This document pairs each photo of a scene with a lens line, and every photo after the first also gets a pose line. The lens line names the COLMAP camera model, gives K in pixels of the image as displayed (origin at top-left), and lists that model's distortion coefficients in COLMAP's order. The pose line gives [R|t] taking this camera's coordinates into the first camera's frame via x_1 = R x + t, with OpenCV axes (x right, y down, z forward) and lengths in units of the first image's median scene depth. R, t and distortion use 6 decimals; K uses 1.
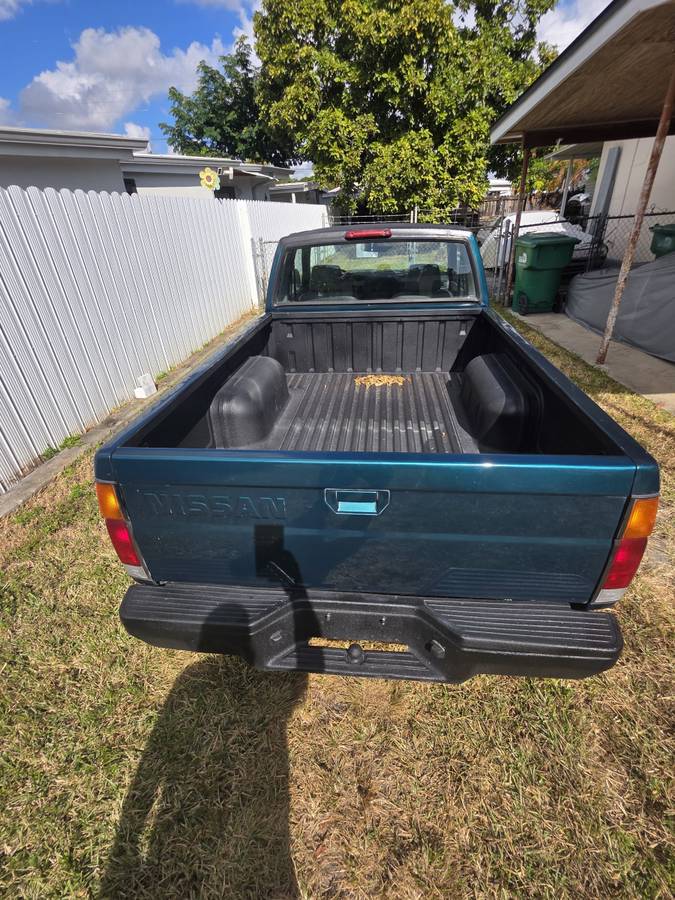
lens RADIAL K [[410.3, 0, 337.5], [0, 410.3, 450.0], [0, 0, 1]] dist [0.002101, 0.000392]
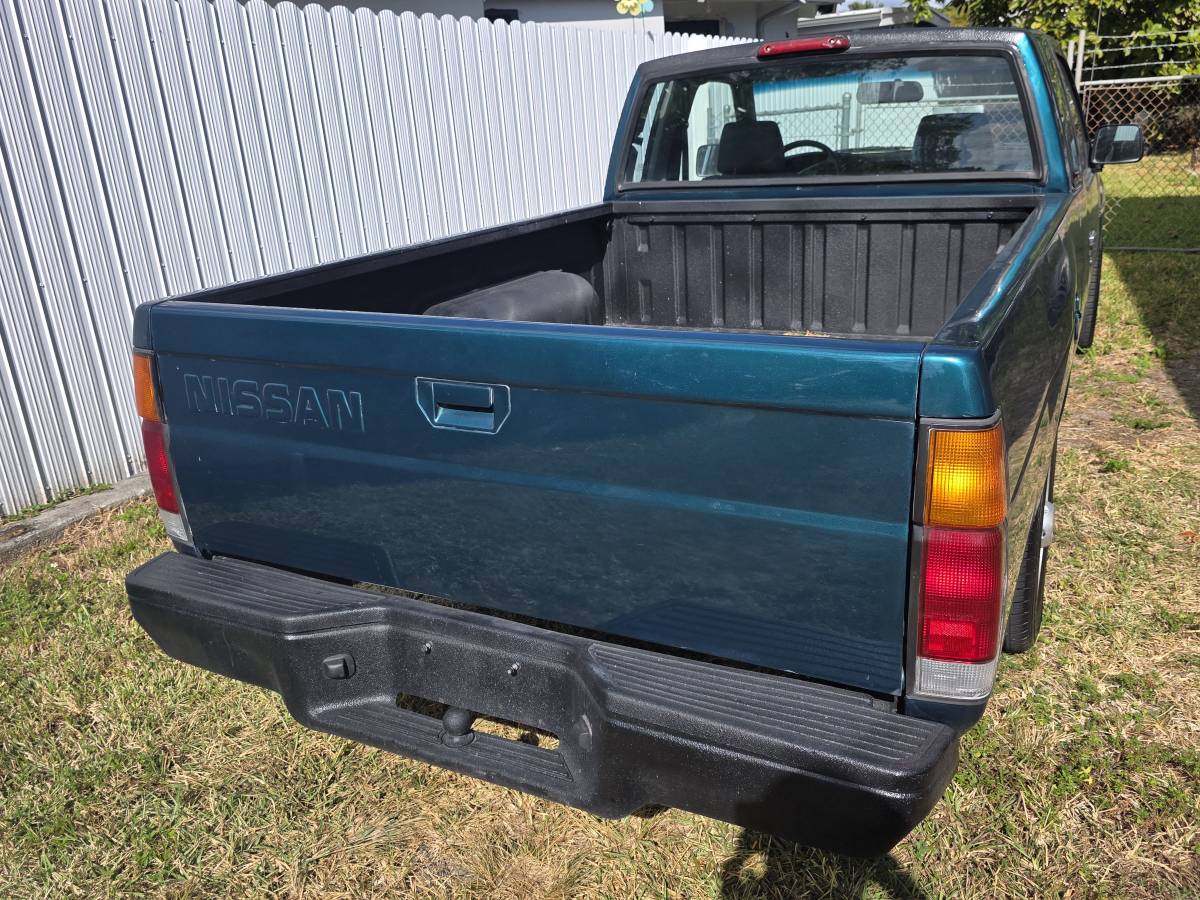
lens RADIAL K [[959.8, 0, 603.6], [0, 959.8, 446.8], [0, 0, 1]] dist [0.067781, -0.091866]
pose [[0.931528, 0.108022, -0.347256, 0.141821], [-0.165265, 0.976316, -0.139624, 0.068245], [0.323949, 0.187453, 0.927318, -0.033284]]
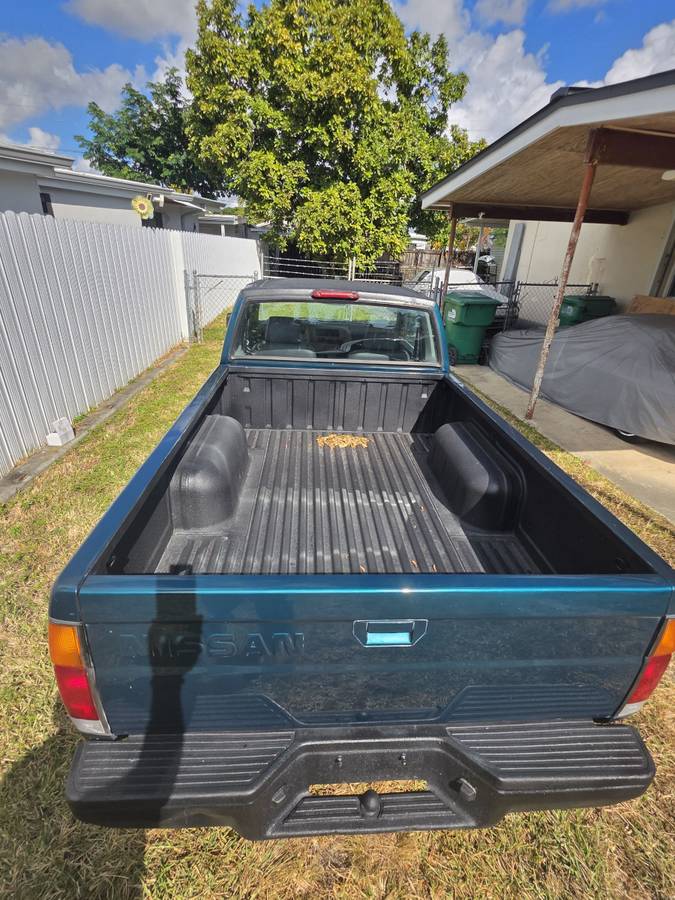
lens RADIAL K [[417.4, 0, 337.4], [0, 417.4, 443.3], [0, 0, 1]] dist [0.002537, 0.000745]
pose [[0.981284, 0.018128, 0.191713, -0.048153], [-0.001460, 0.996231, -0.086728, -0.039839], [-0.192562, 0.084824, 0.977612, 0.025200]]
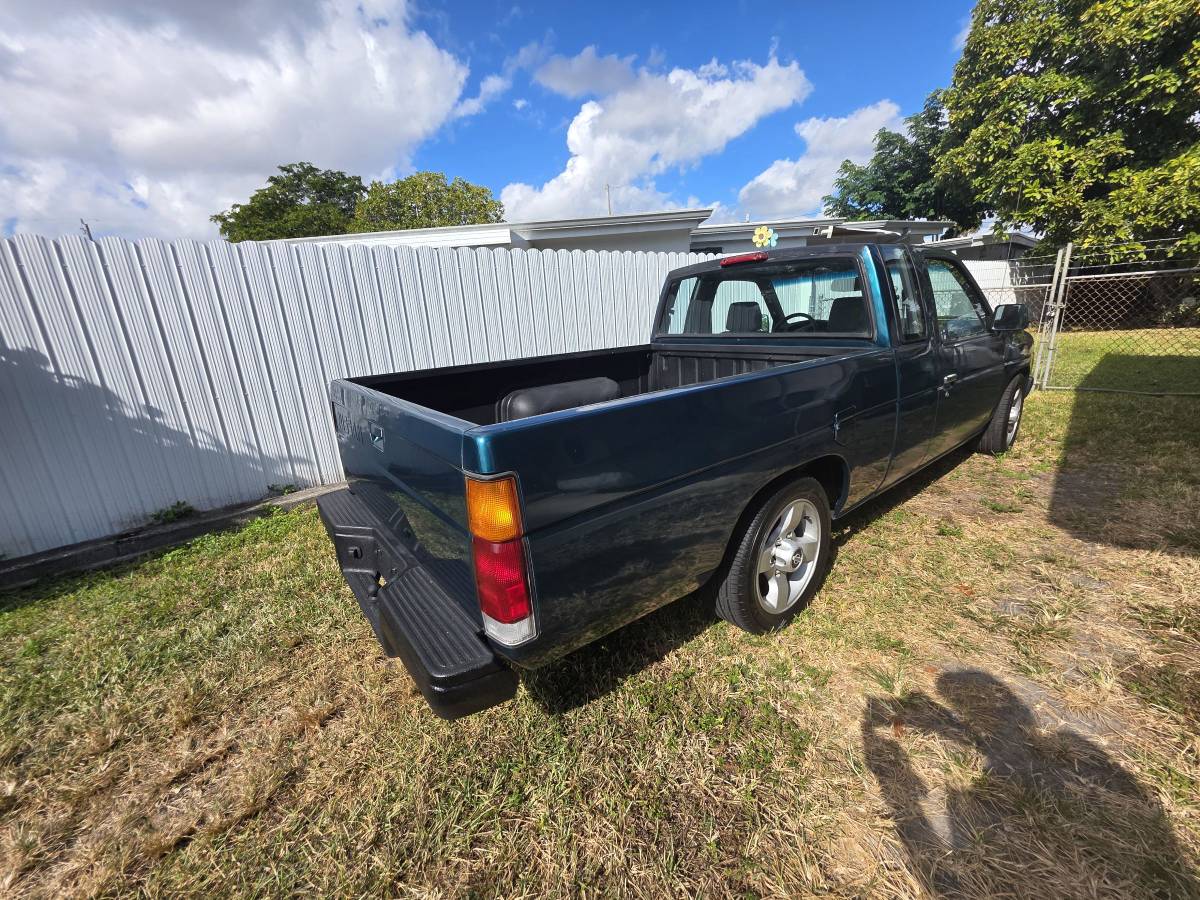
lens RADIAL K [[481.1, 0, 597.3], [0, 481.1, 444.7], [0, 0, 1]] dist [0.000864, 0.000182]
pose [[0.697976, 0.191553, -0.690027, 0.290609], [-0.331947, 0.940333, -0.074733, 0.008979], [0.634540, 0.281214, 0.719915, 0.083600]]
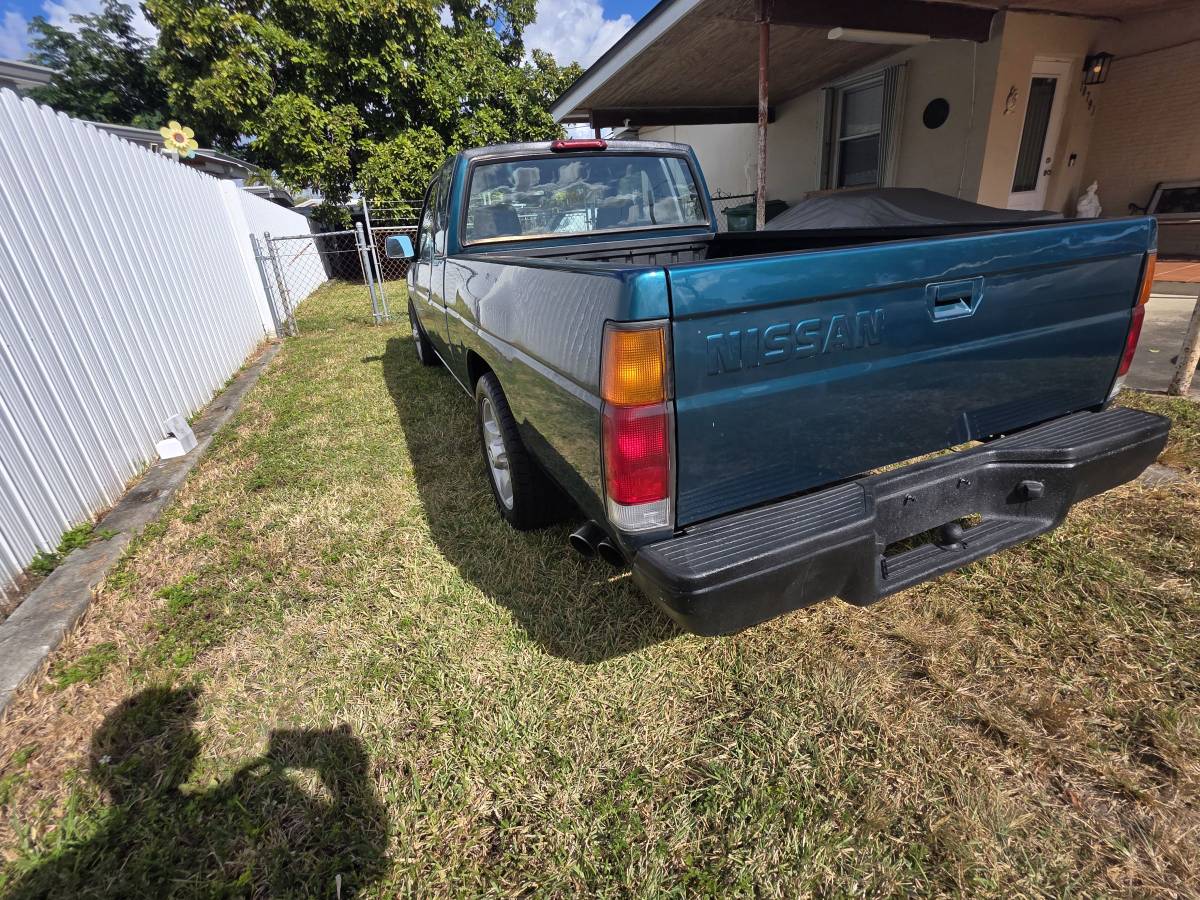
lens RADIAL K [[547.0, 0, 598.5], [0, 547.0, 445.7], [0, 0, 1]] dist [0.002101, 0.000392]
pose [[0.875136, -0.198918, 0.441100, -0.212757], [0.271328, 0.956525, -0.106959, 0.064283], [-0.400647, 0.213286, 0.891062, 0.082762]]
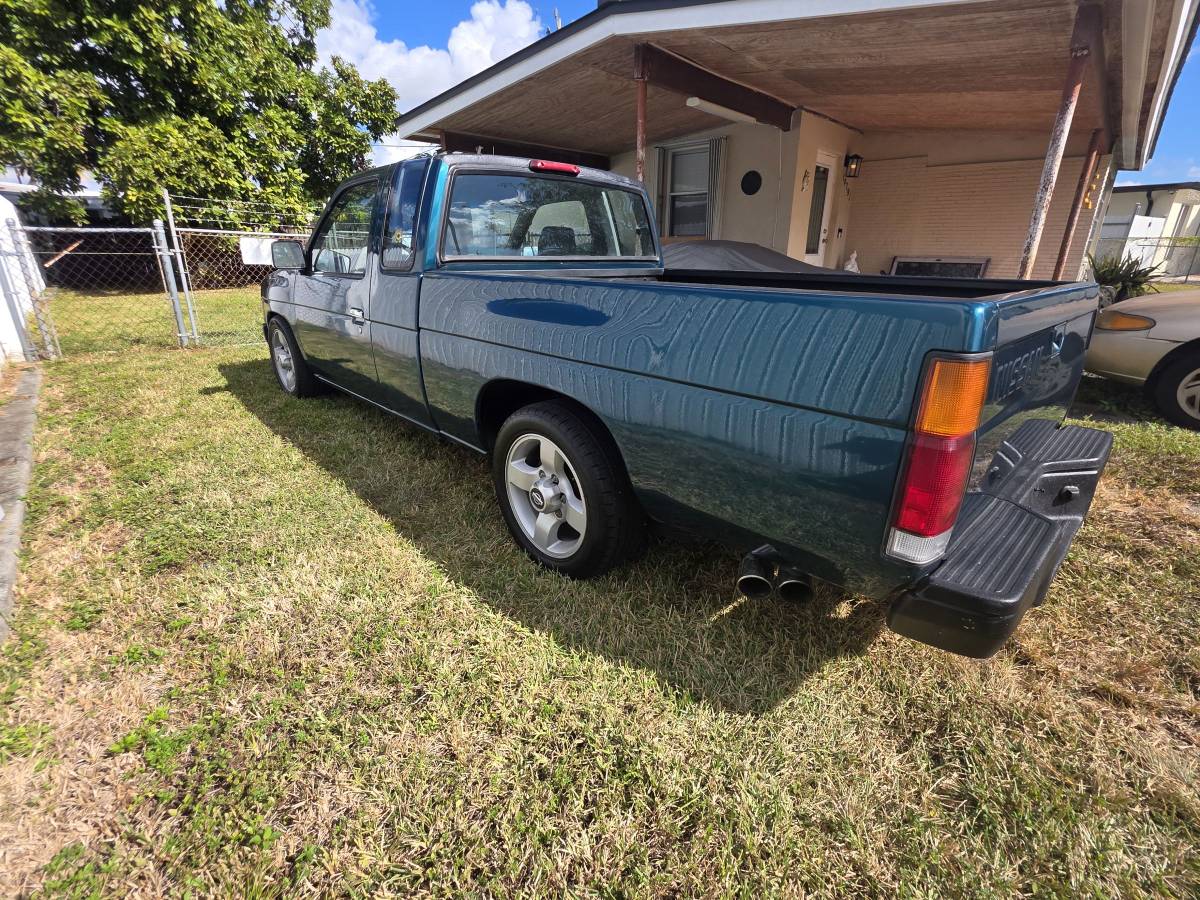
lens RADIAL K [[547.0, 0, 598.5], [0, 547.0, 445.7], [0, 0, 1]] dist [0.002101, 0.000392]
pose [[0.646910, -0.206733, 0.734009, -0.324453], [0.347429, 0.936749, -0.042368, 0.007806], [-0.678823, 0.282424, 0.677817, 0.189423]]
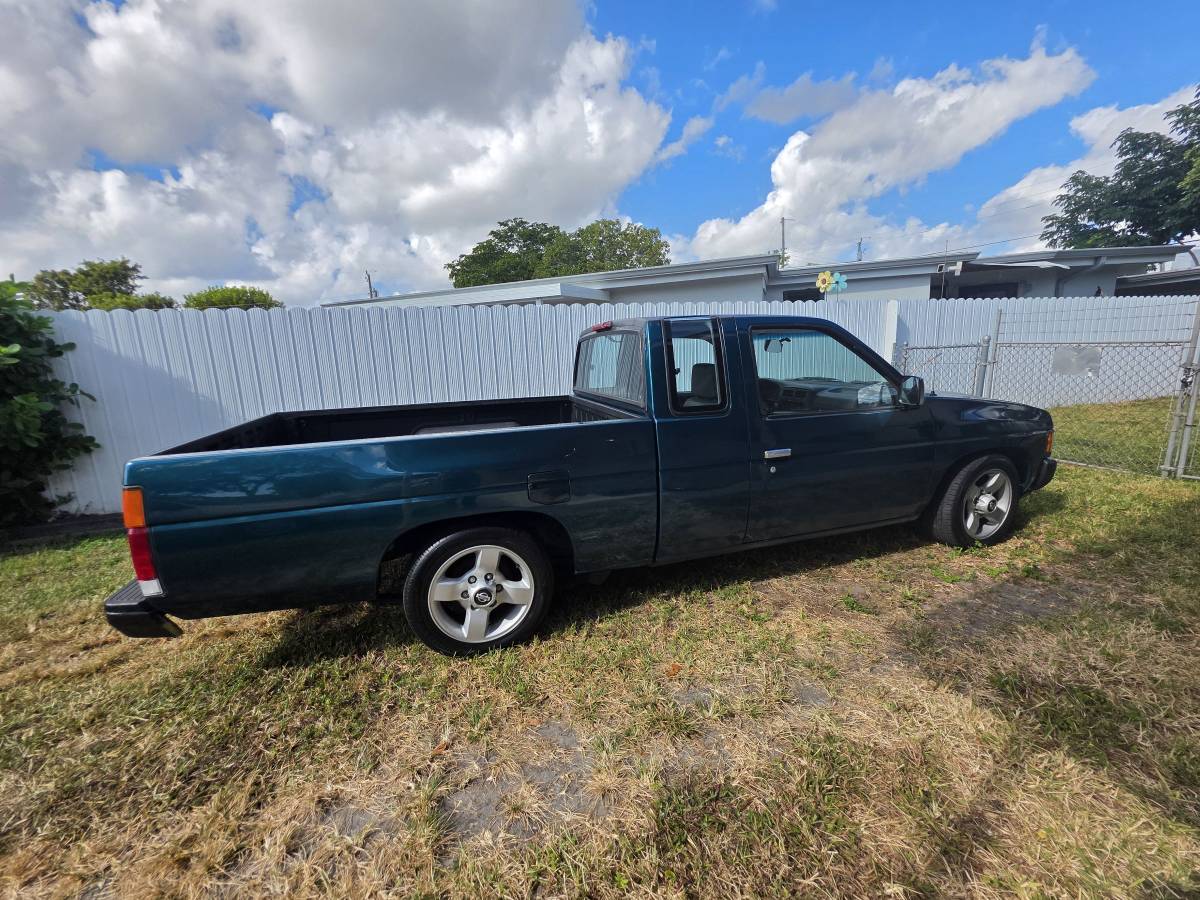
lens RADIAL K [[491.4, 0, 600.0], [0, 491.4, 450.0], [0, 0, 1]] dist [-0.000740, -0.000169]
pose [[0.399887, 0.201071, -0.894238, 0.531141], [-0.436600, 0.899628, 0.007043, -0.121119], [0.805897, 0.387608, 0.447537, 0.264509]]
